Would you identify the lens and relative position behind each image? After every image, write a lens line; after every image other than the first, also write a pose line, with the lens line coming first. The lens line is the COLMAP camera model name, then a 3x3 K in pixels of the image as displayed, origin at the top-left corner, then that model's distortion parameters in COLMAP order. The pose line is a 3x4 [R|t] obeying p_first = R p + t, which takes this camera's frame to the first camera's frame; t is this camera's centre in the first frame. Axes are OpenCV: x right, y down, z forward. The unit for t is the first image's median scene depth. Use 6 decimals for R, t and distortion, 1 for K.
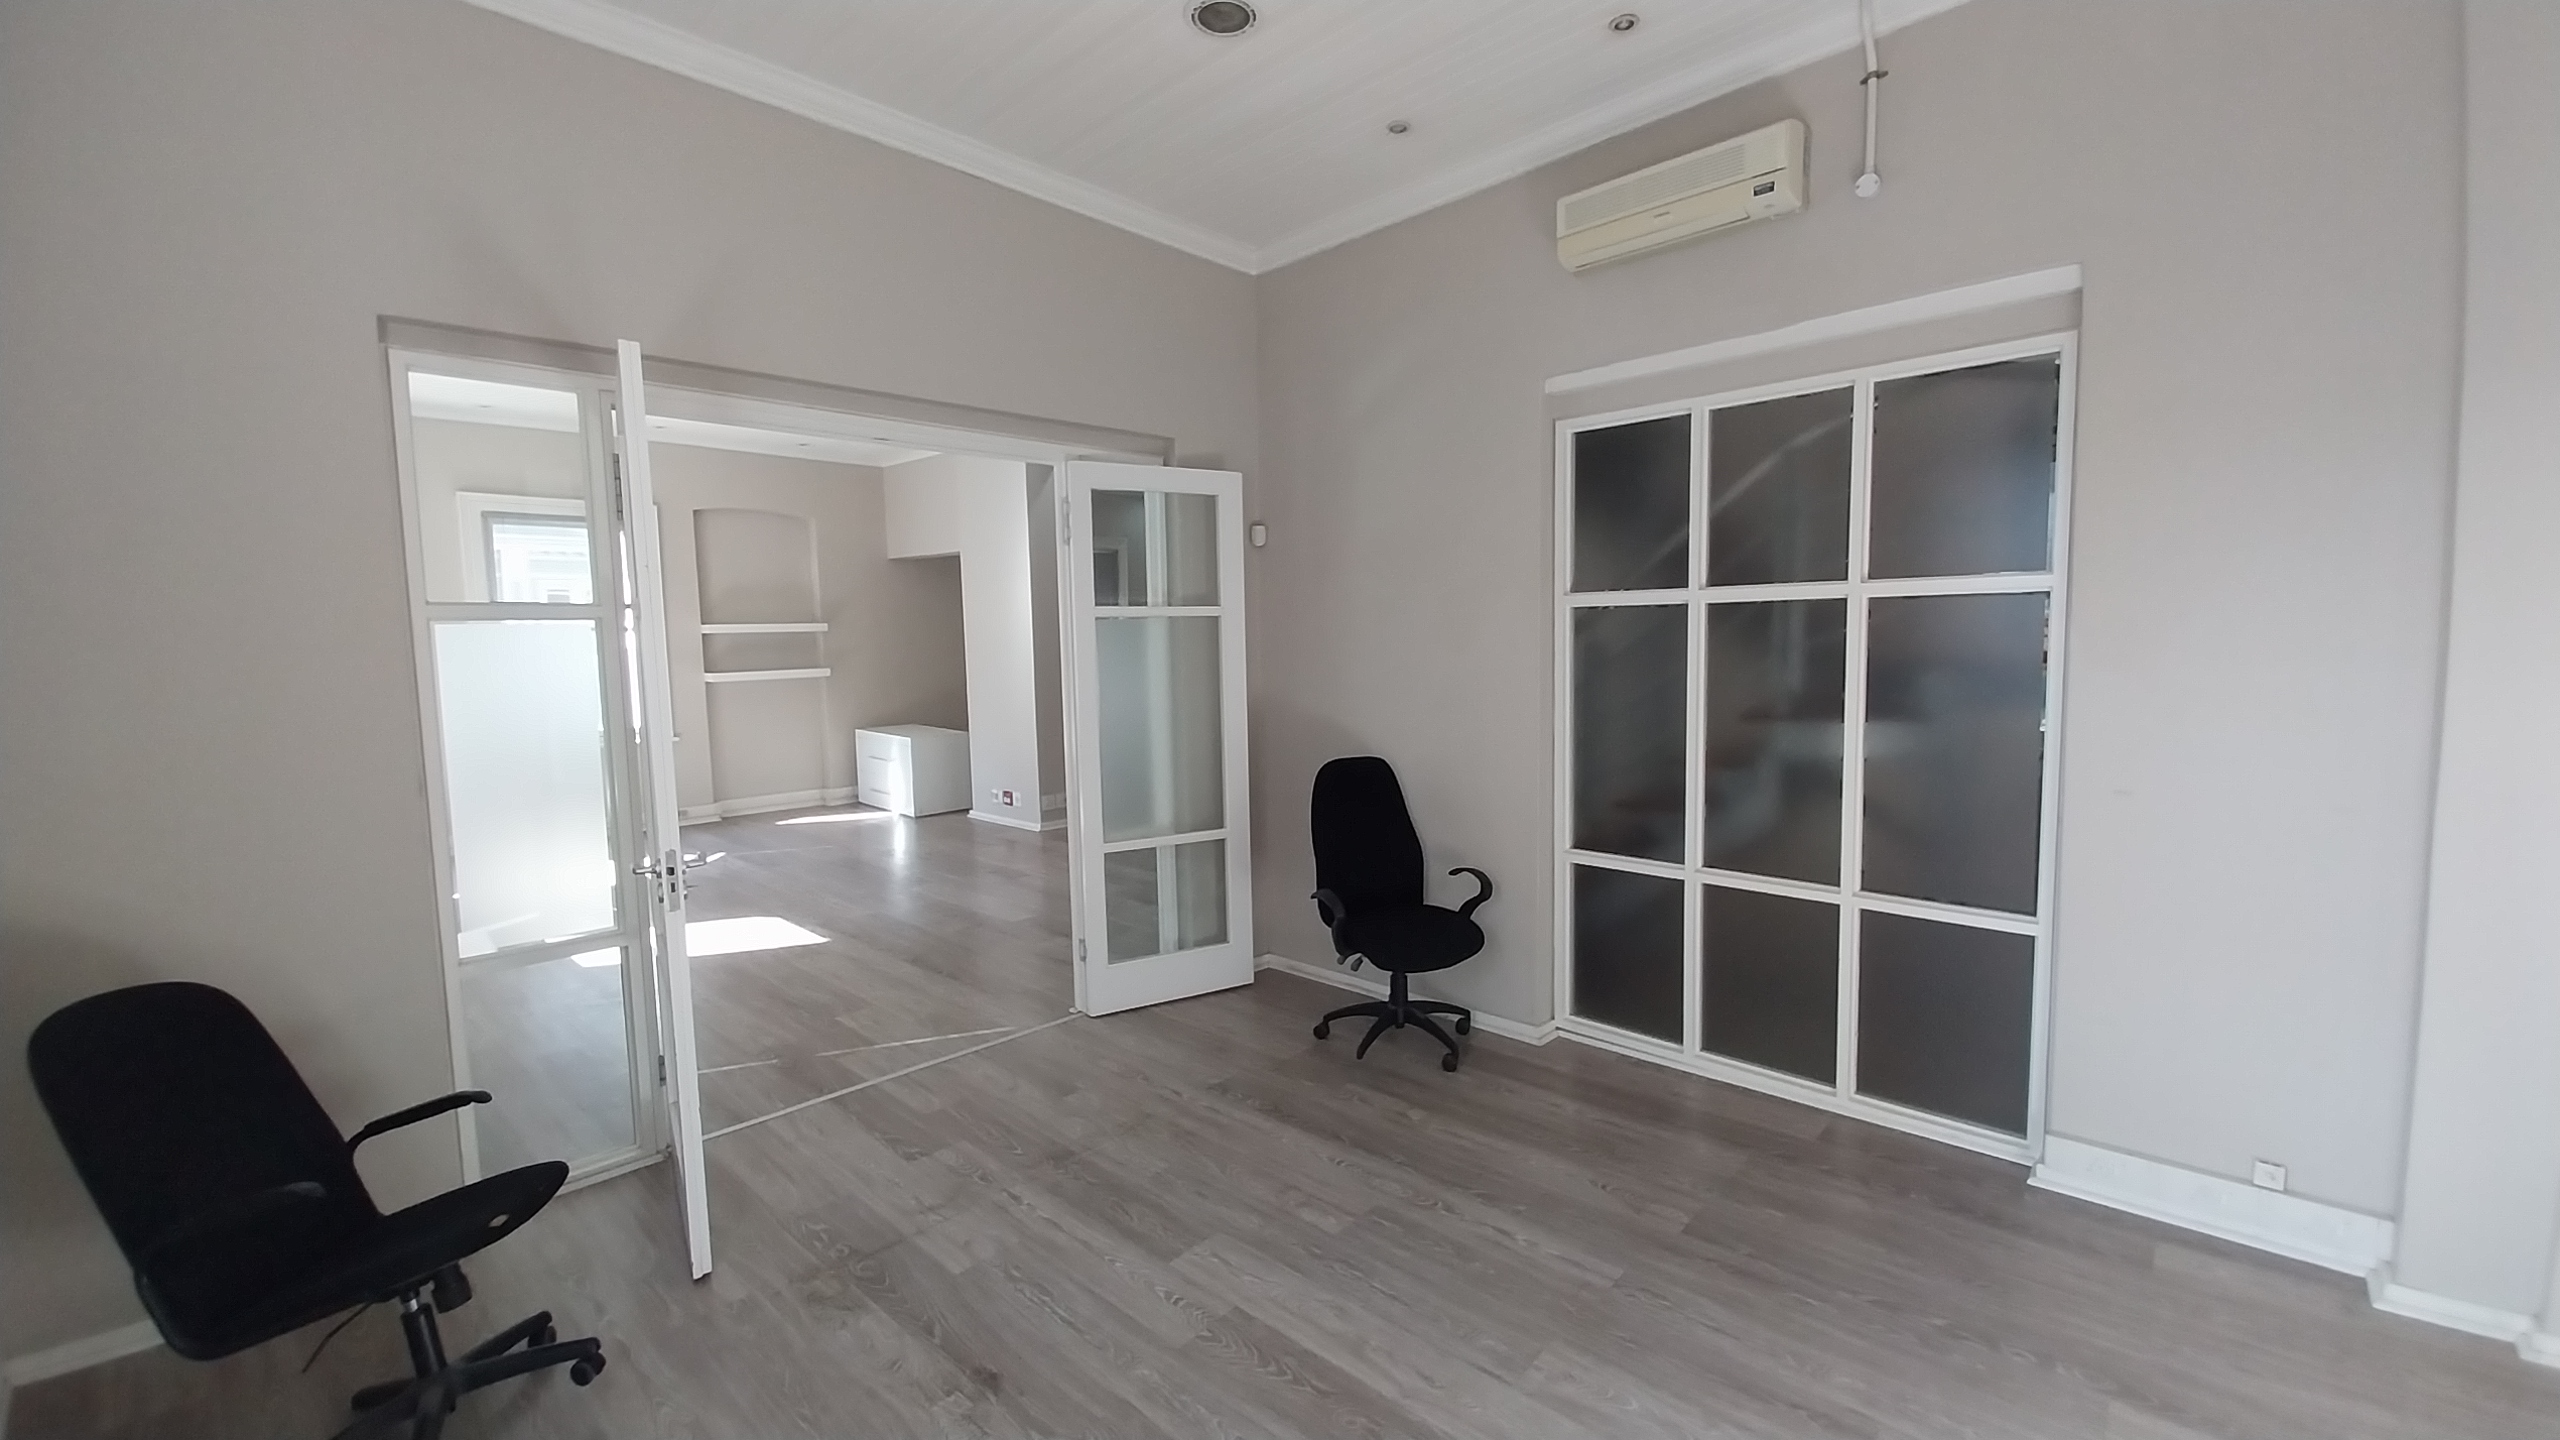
lens RADIAL K [[1005.0, 0, 1291.0], [0, 1005.0, 724.1], [0, 0, 1]] dist [0.011118, -0.009506]
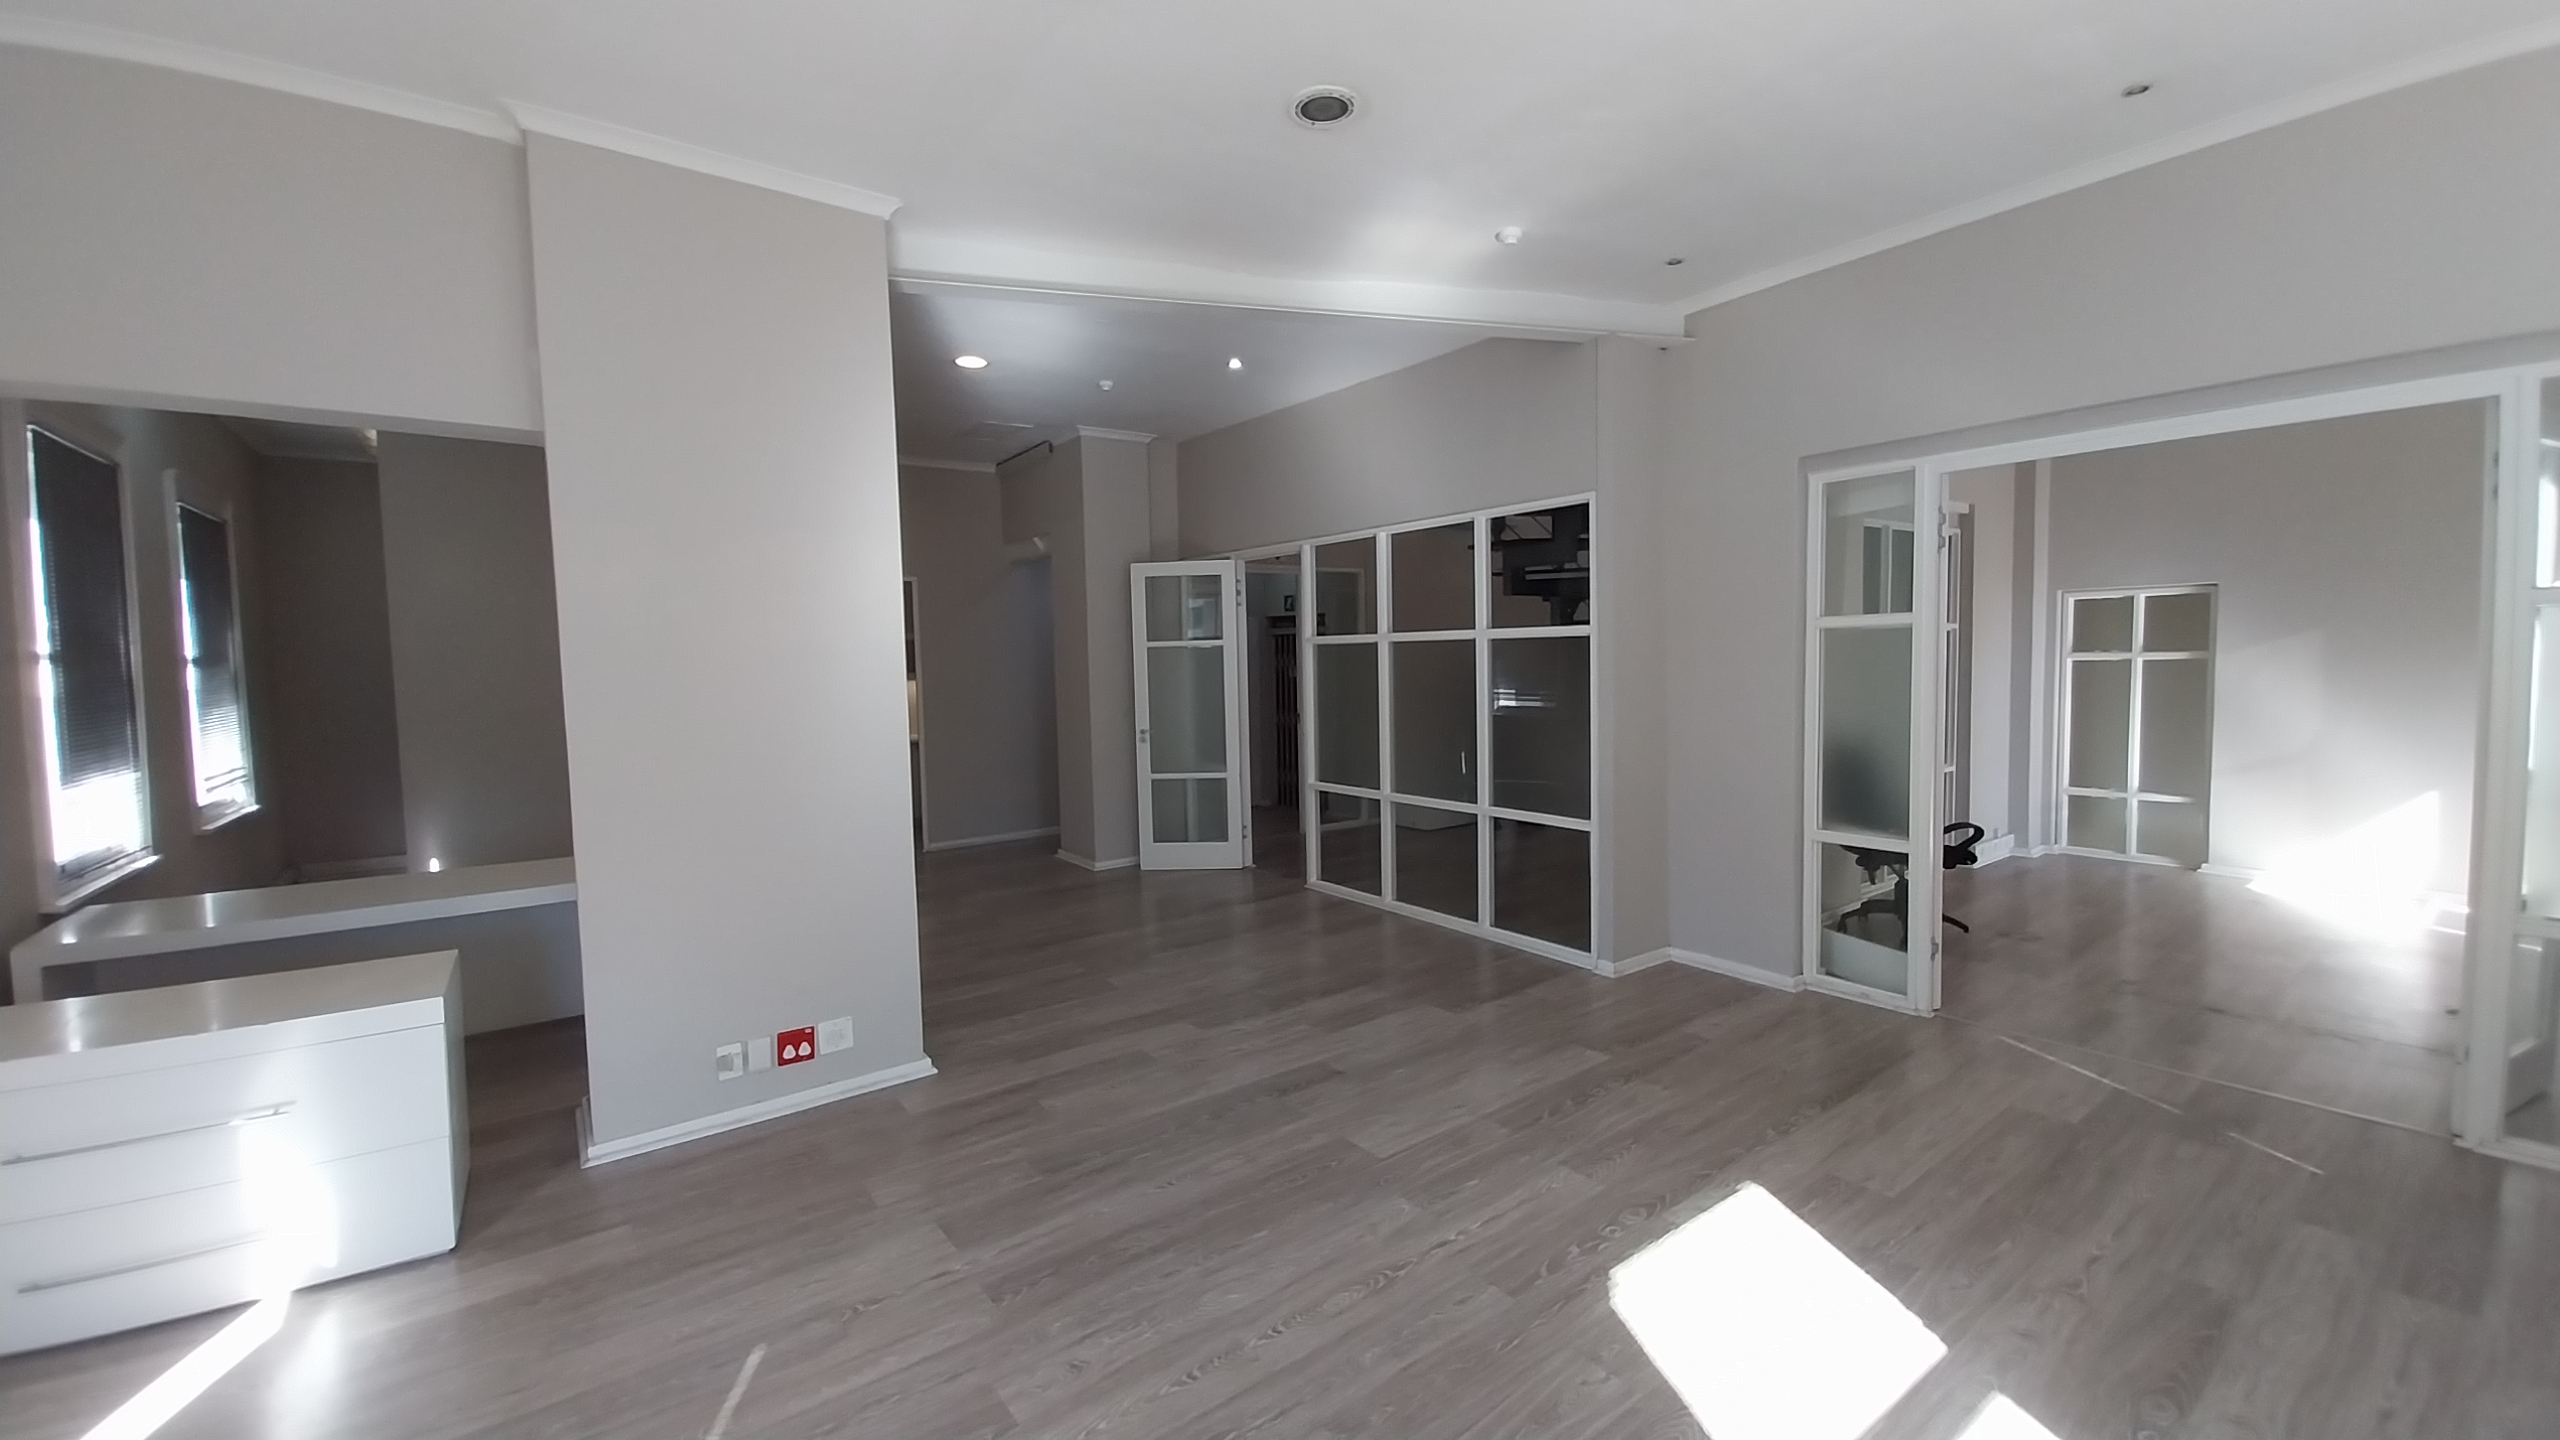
lens RADIAL K [[1005.0, 0, 1274.8], [0, 1005.0, 698.2], [0, 0, 1]] dist [0.011118, -0.009506]
pose [[0.191503, -0.025824, 0.981152, -1.547723], [0.111180, 0.993790, 0.004456, -0.122961], [-0.975175, 0.108231, 0.193185, 1.656252]]
